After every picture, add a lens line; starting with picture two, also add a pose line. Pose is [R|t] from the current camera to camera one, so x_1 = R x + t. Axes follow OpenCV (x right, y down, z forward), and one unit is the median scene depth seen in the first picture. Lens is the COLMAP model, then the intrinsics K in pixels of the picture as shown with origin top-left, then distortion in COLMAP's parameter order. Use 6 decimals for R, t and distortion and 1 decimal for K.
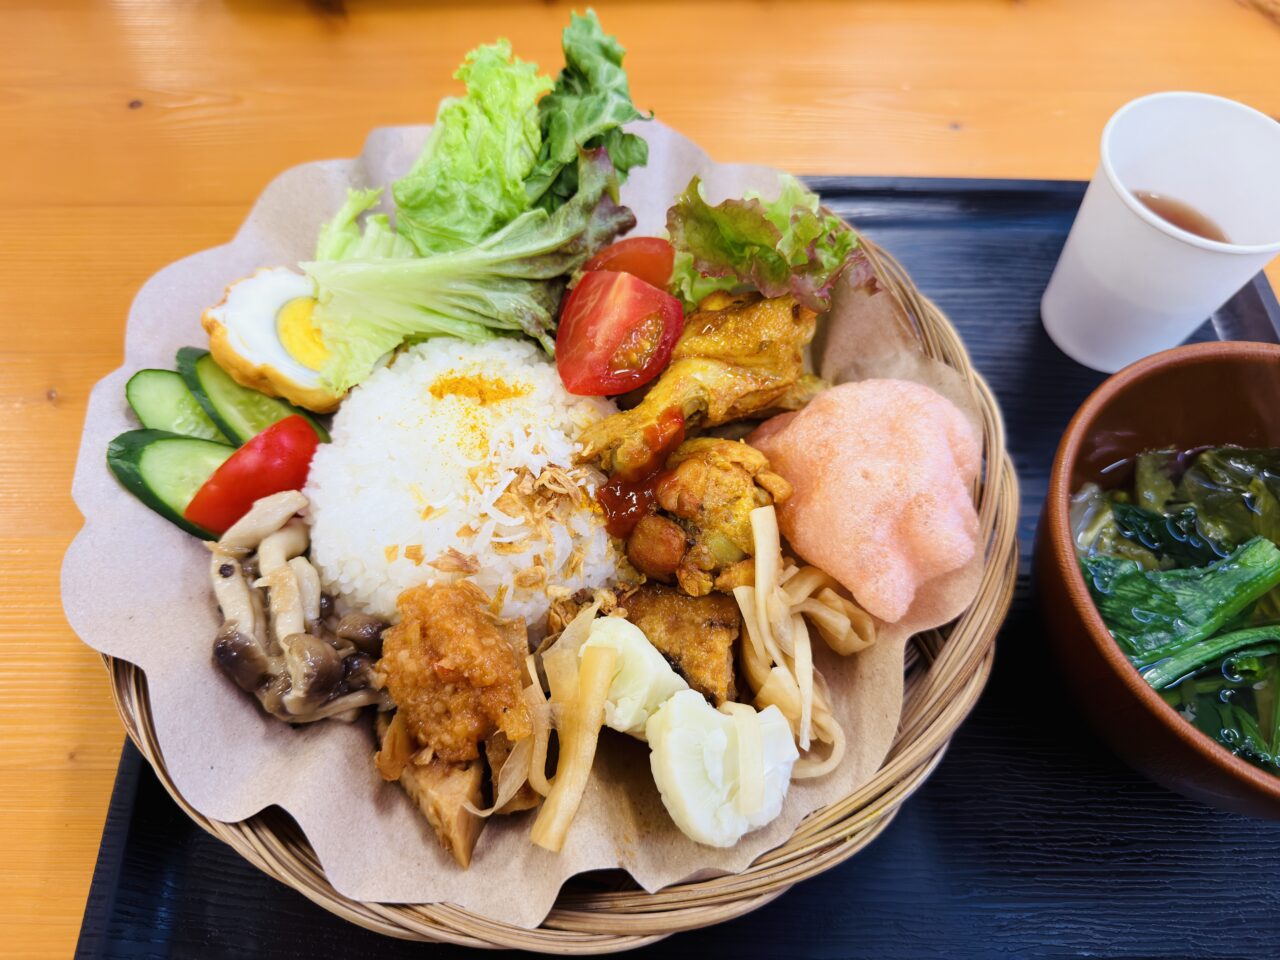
lens RADIAL K [[940.7, 0, 668.3], [0, 940.7, 483.6], [0, 0, 1]] dist [-0.012613, -0.006559]
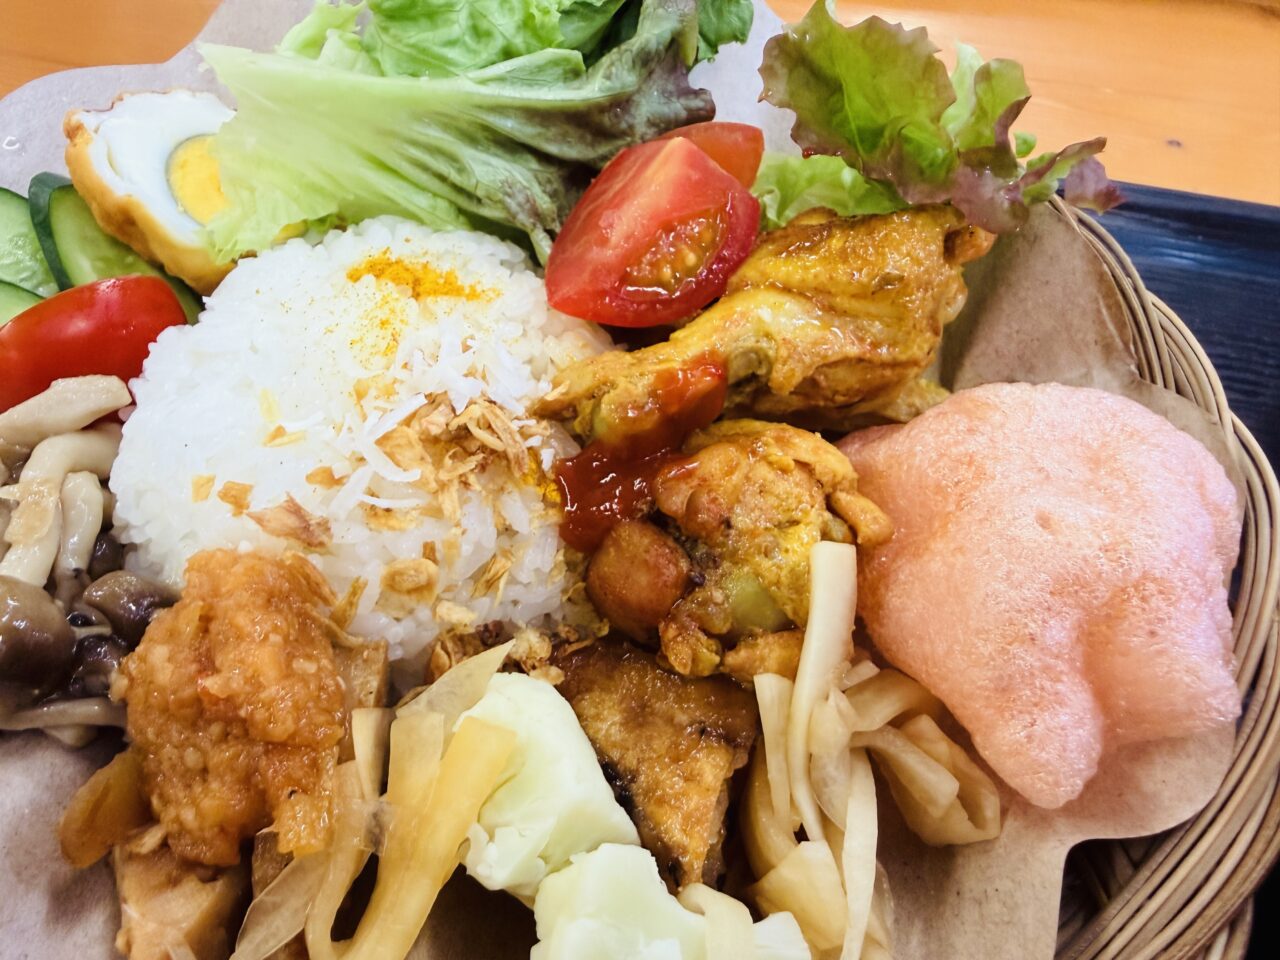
lens RADIAL K [[940.7, 0, 562.2], [0, 940.7, 494.4], [0, 0, 1]] dist [-0.012613, -0.006559]
pose [[0.966754, 0.197757, -0.162110, 0.027936], [-0.211474, 0.974722, -0.072082, 0.070258], [0.143757, 0.103967, 0.984136, 0.422847]]
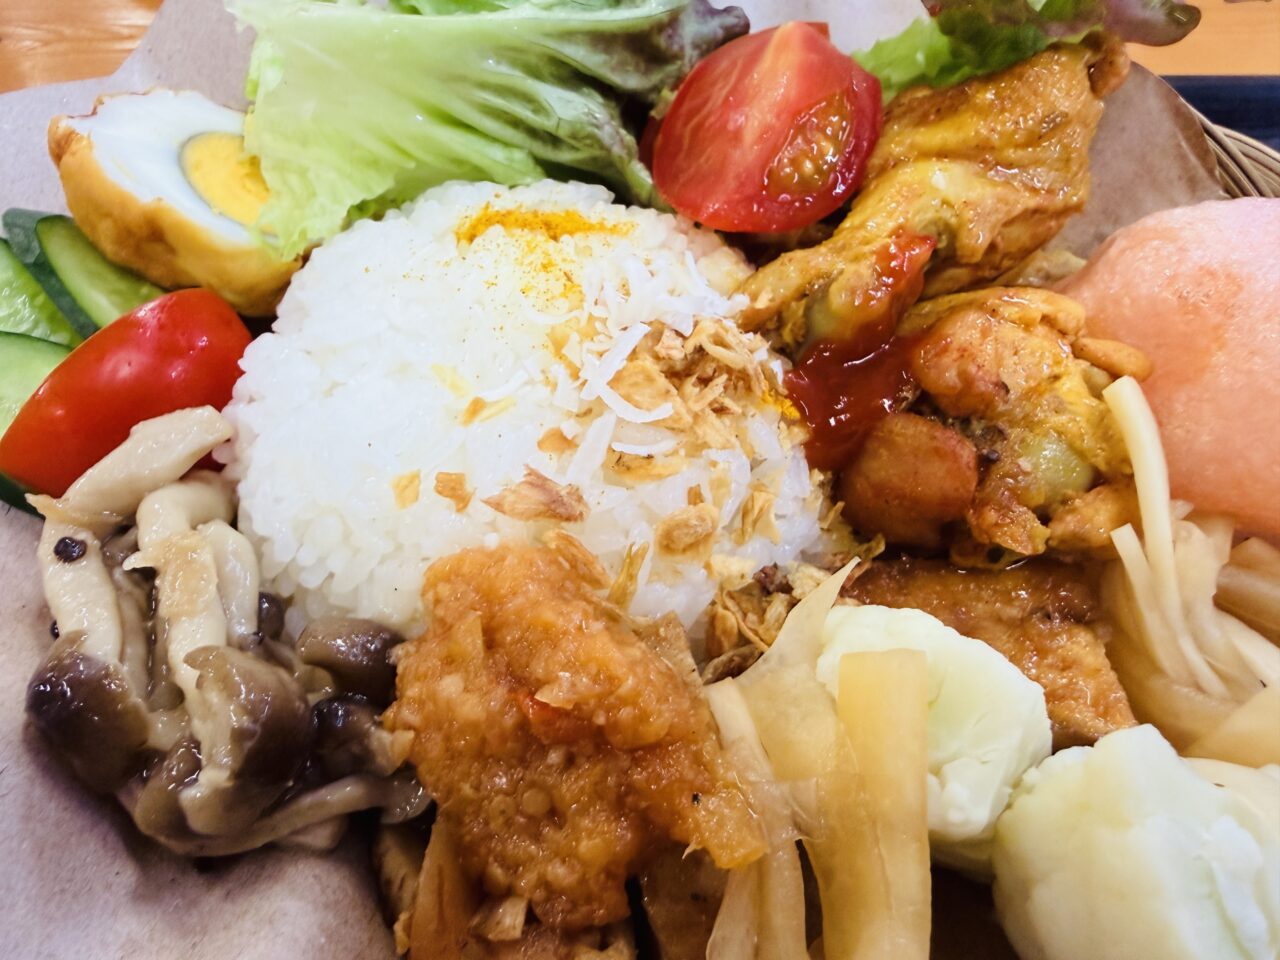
lens RADIAL K [[940.7, 0, 573.3], [0, 940.7, 492.2], [0, 0, 1]] dist [-0.012613, -0.006559]
pose [[0.999132, -0.040951, 0.007616, -0.204510], [0.041622, 0.988625, -0.144526, 0.145251], [-0.001611, 0.144718, 0.989472, 0.496683]]
